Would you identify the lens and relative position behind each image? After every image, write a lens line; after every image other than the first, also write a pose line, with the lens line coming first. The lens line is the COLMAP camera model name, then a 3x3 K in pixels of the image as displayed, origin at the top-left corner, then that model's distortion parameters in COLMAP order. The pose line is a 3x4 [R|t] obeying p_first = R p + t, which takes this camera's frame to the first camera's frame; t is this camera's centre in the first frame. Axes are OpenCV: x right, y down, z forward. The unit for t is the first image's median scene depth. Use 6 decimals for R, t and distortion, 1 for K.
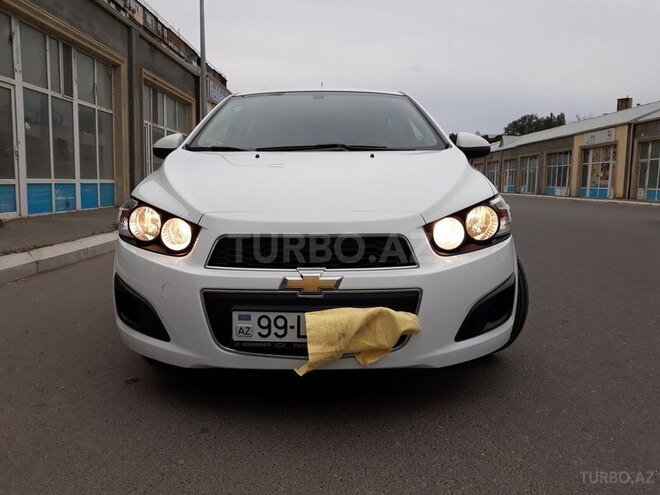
lens RADIAL K [[534.9, 0, 330.0], [0, 534.9, 247.5], [0, 0, 1]] dist [-0.010509, -0.011316]
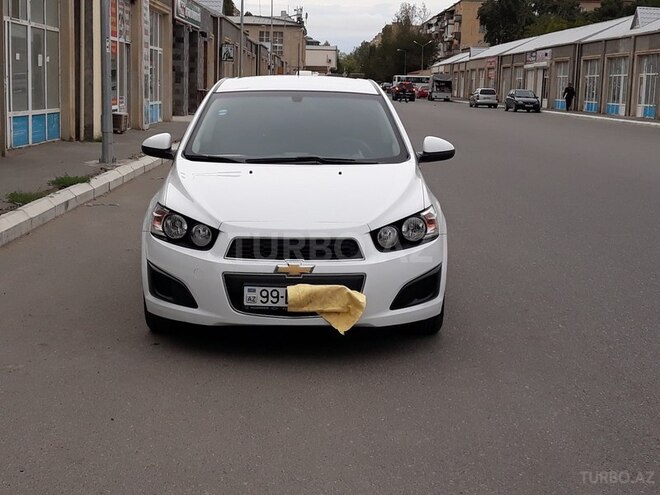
lens RADIAL K [[1112.1, 0, 330.0], [0, 1112.1, 247.5], [0, 0, 1]] dist [0.038341, 0.092831]
pose [[0.999477, 0.012377, 0.029878, -0.027078], [-0.013176, 0.999557, 0.026680, -0.079093], [-0.029535, -0.027060, 0.999197, -2.095792]]
